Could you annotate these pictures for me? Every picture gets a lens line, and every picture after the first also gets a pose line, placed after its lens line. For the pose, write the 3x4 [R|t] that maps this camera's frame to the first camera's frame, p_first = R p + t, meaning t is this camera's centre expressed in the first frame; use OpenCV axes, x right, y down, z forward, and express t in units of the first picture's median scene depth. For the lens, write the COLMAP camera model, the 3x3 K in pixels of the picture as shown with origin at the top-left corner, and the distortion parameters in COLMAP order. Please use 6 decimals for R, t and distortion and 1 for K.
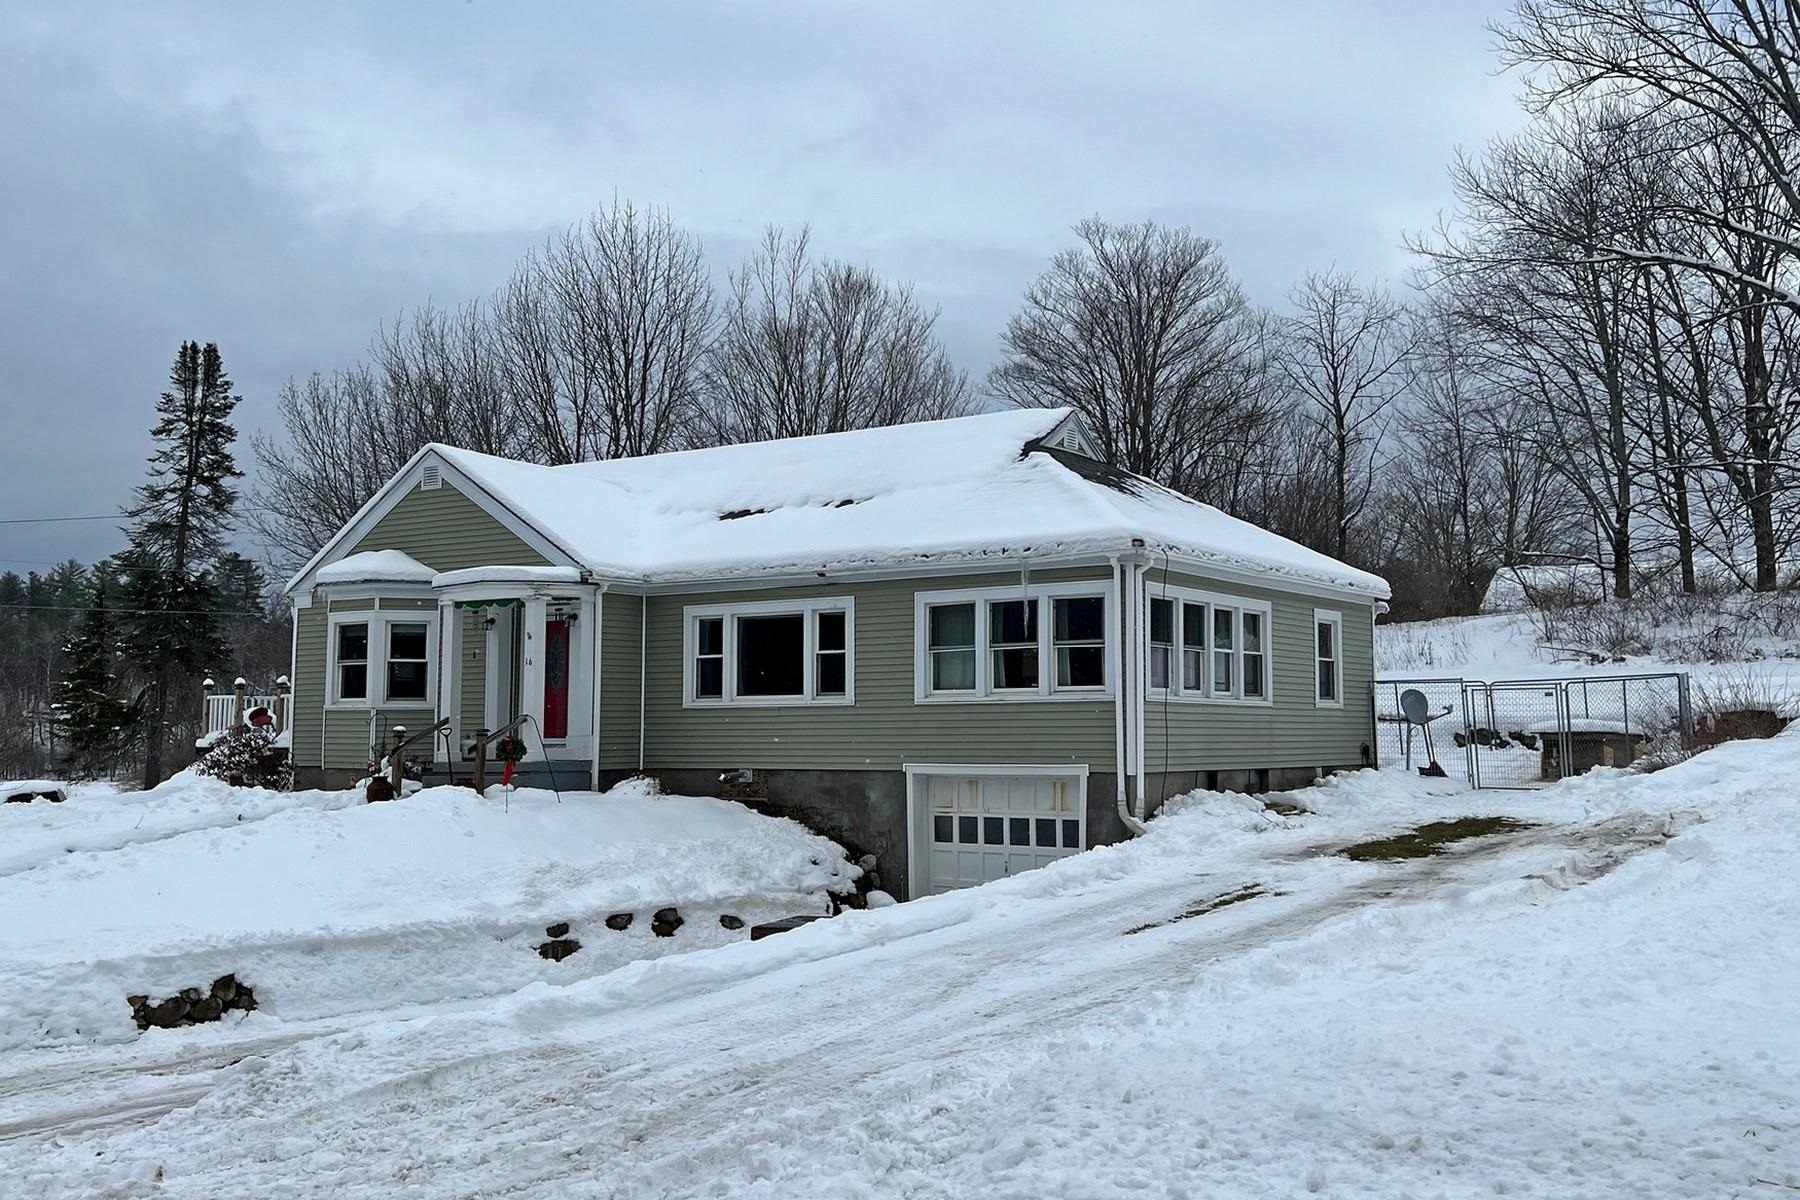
lens RADIAL K [[1780.6, 0, 909.1], [0, 1780.6, 547.3], [0, 0, 1]] dist [0.099058, 0.000000]
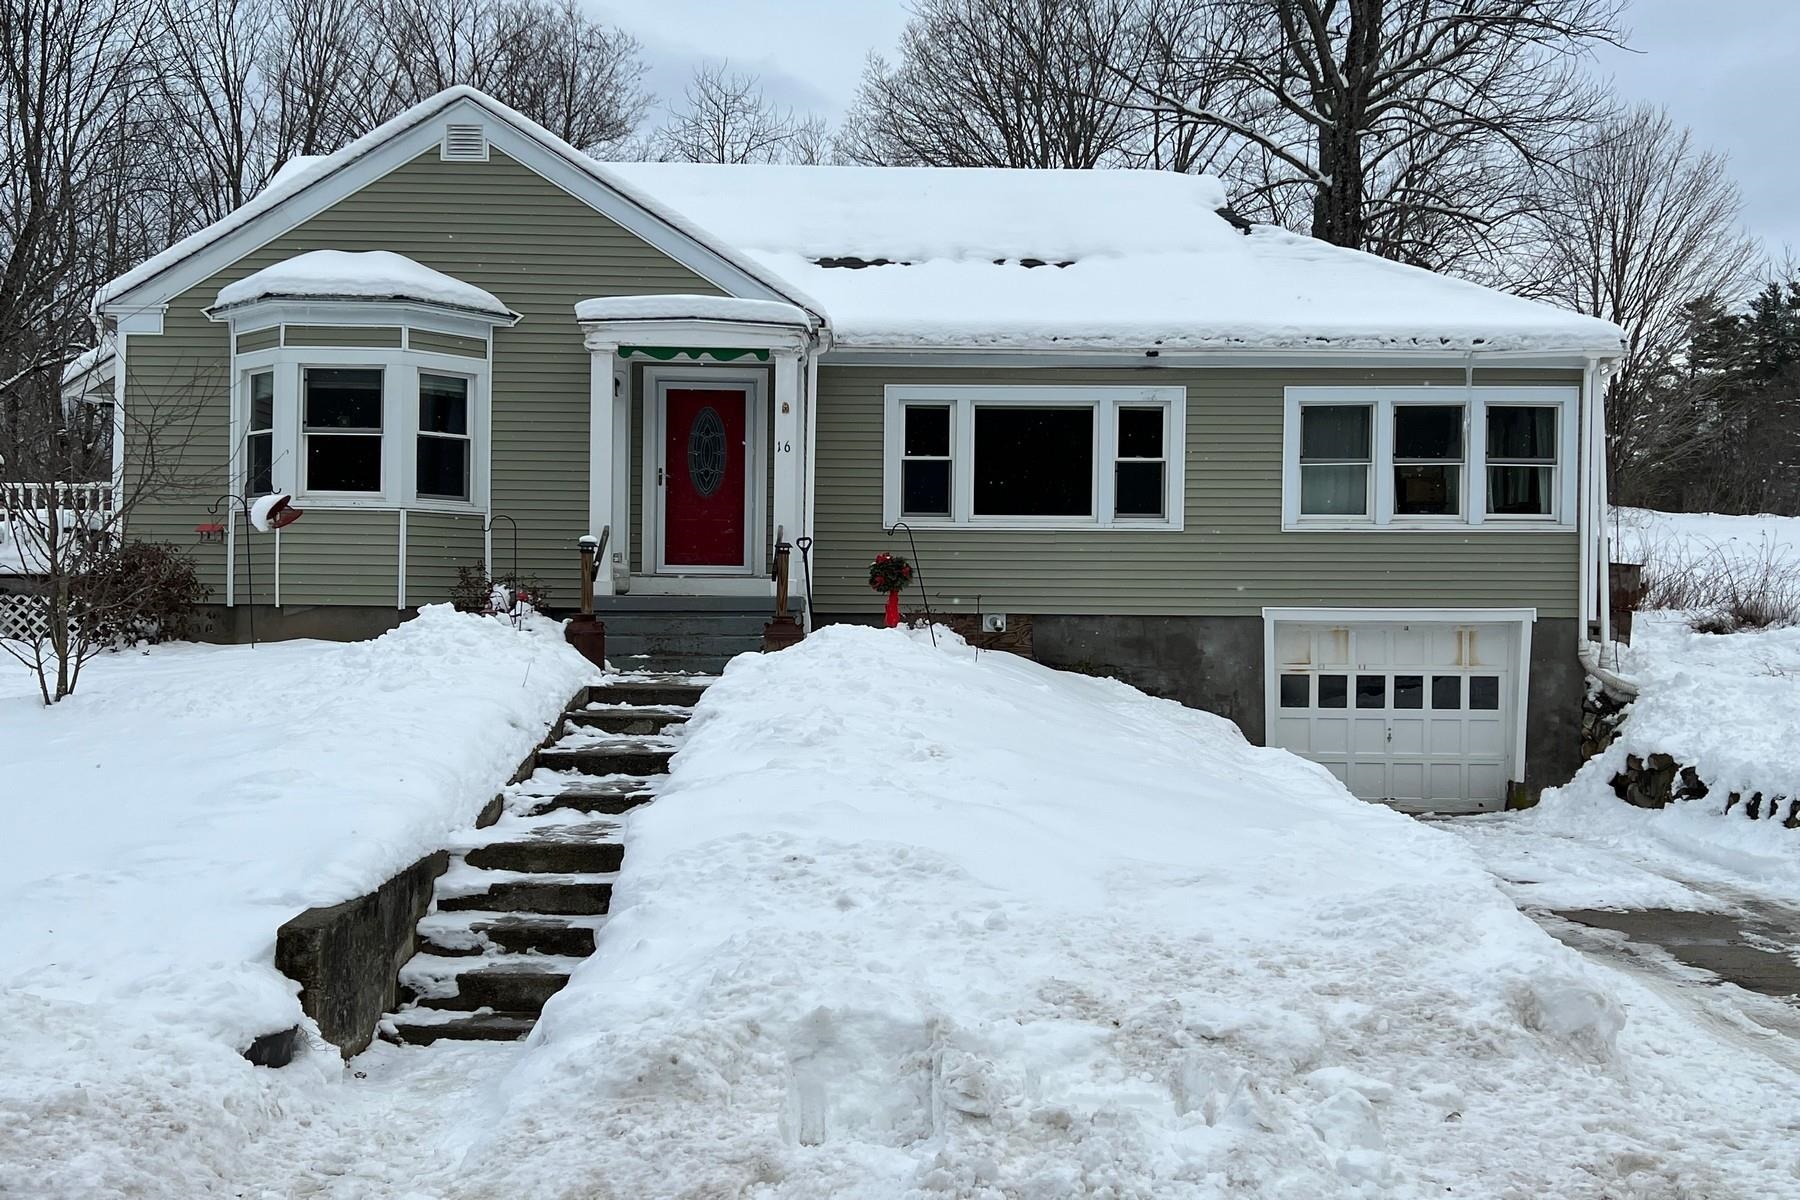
lens RADIAL K [[2181.4, 0, 899.3], [0, 2181.4, 608.2], [0, 0, 1]] dist [0.082572, 0.000000]
pose [[0.796095, 0.022600, 0.604750, -0.671793], [-0.069680, 0.996079, 0.054502, 0.077509], [-0.601147, -0.085528, 0.794548, 0.326837]]
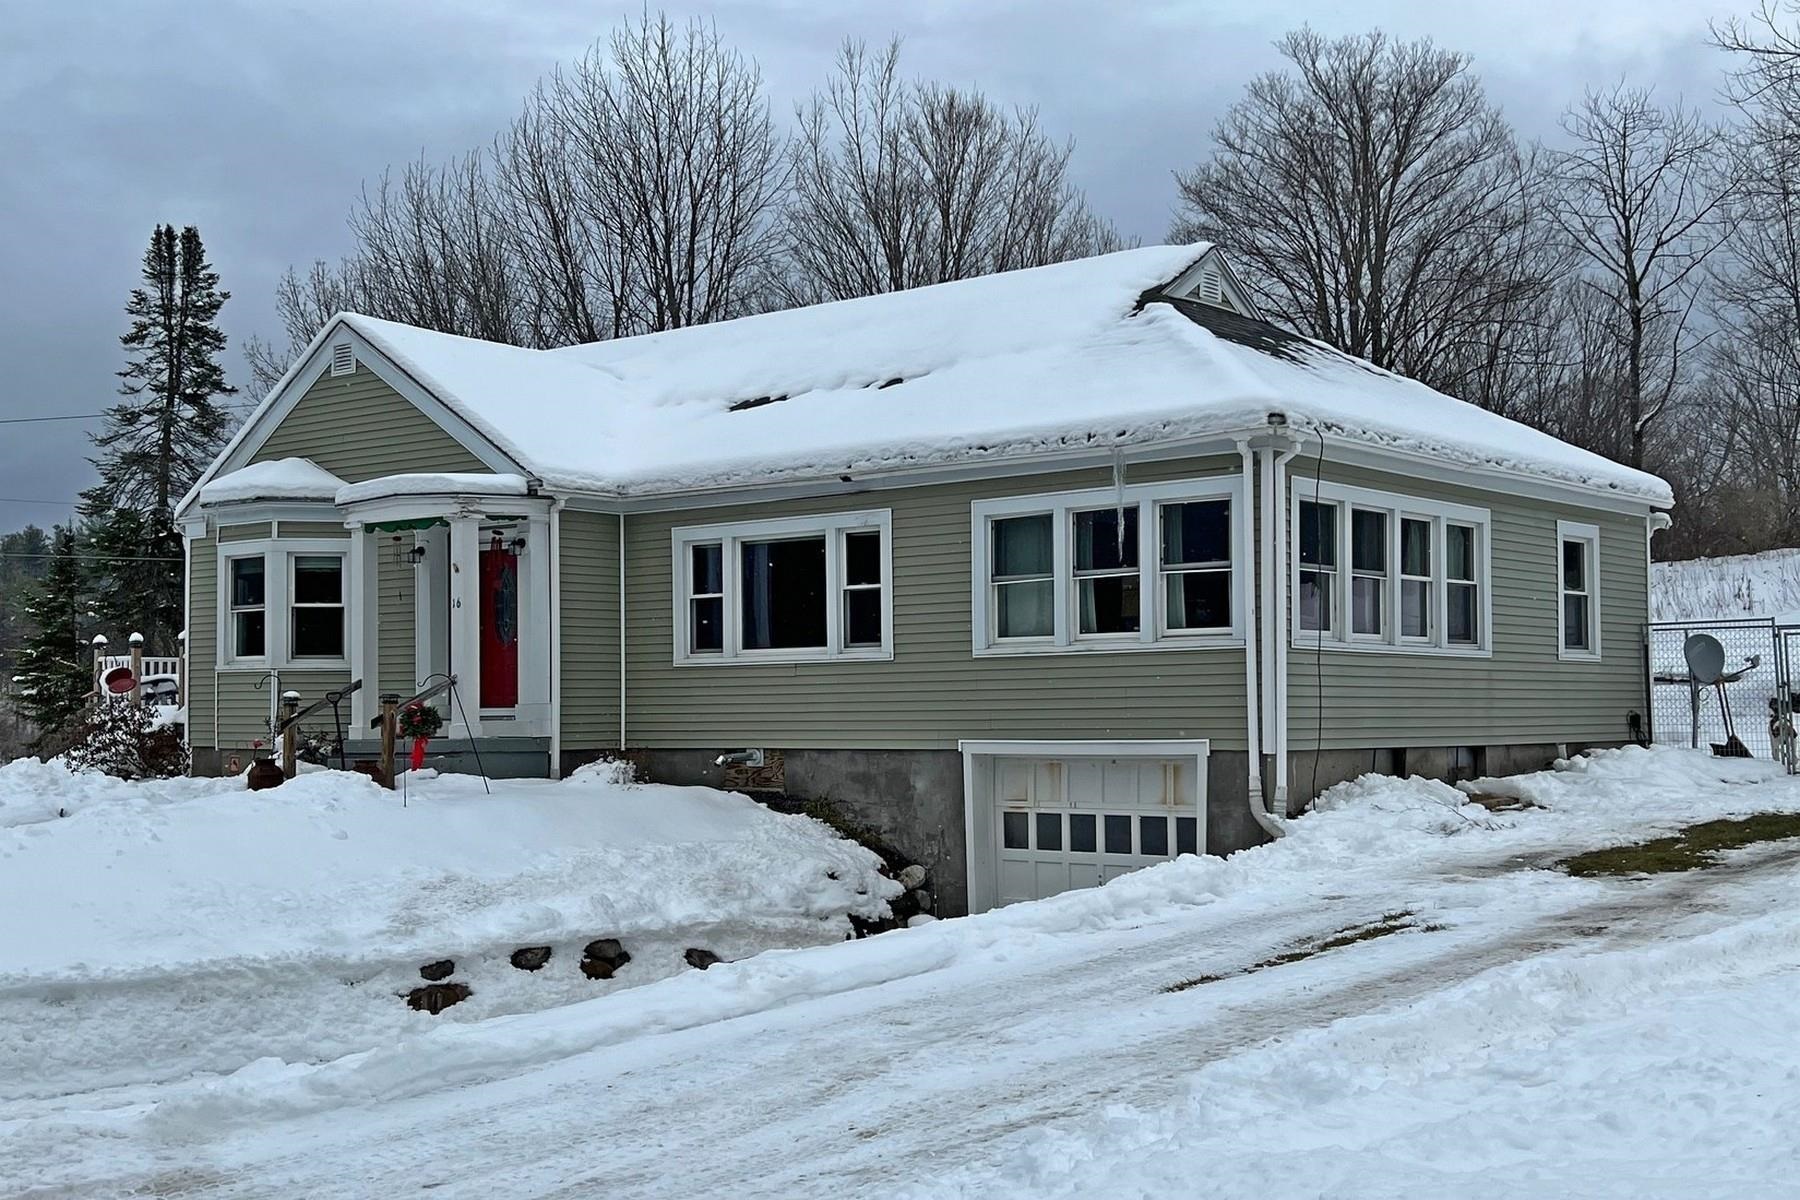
lens RADIAL K [[2181.4, 0, 920.0], [0, 2181.4, 587.4], [0, 0, 1]] dist [0.082572, 0.000000]
pose [[0.995930, -0.009237, -0.089654, 0.057909], [0.013208, 0.998953, 0.043804, 0.020749], [0.089156, -0.044810, 0.995009, 0.125046]]
